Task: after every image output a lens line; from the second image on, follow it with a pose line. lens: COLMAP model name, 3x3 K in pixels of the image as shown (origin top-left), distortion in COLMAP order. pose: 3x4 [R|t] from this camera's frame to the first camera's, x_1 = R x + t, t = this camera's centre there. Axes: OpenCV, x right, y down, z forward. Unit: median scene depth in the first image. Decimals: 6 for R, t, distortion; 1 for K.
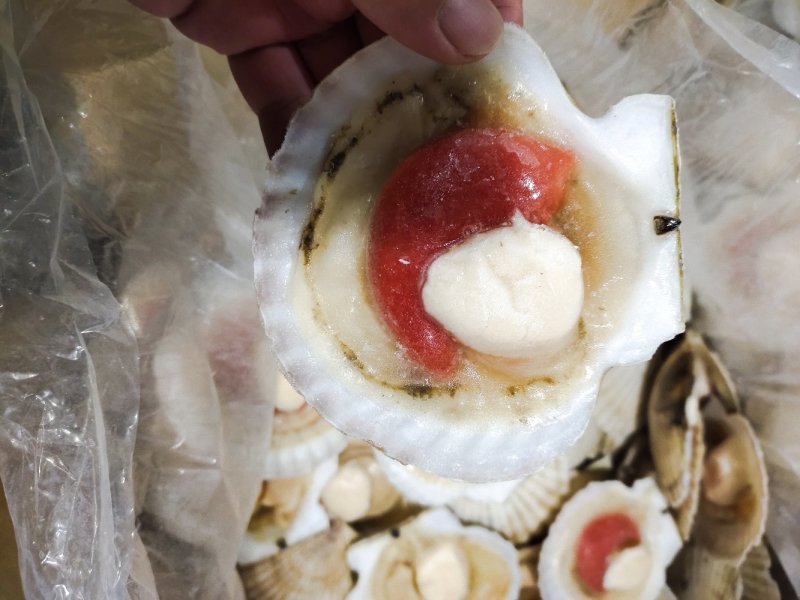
lens RADIAL K [[577.4, 0, 397.8], [0, 577.4, 299.5], [0, 0, 1]] dist [0.005889, -0.008672]
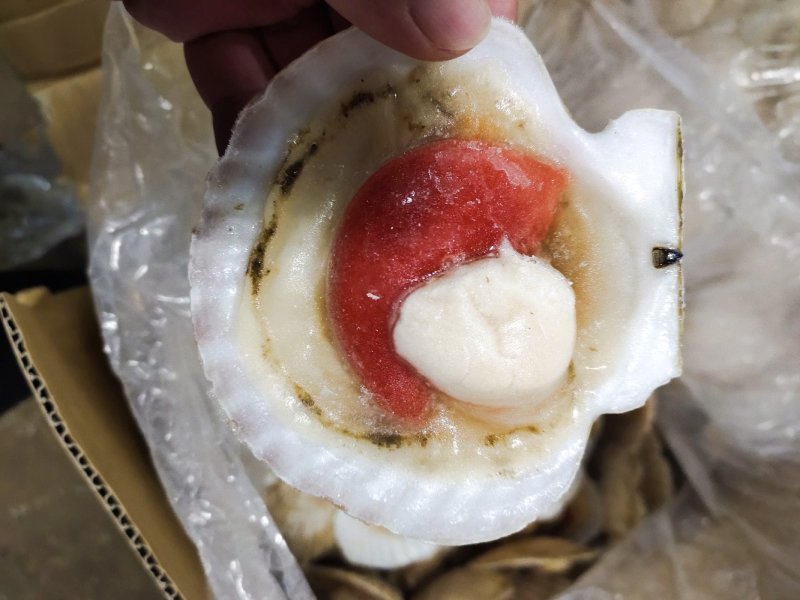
lens RADIAL K [[577.4, 0, 399.1], [0, 577.4, 303.6], [0, 0, 1]] dist [0.005889, -0.008672]
pose [[0.995000, 0.011631, 0.099196, -0.033152], [-0.015311, 0.999220, 0.036414, -0.082380], [-0.098695, -0.037750, 0.994401, 0.146829]]
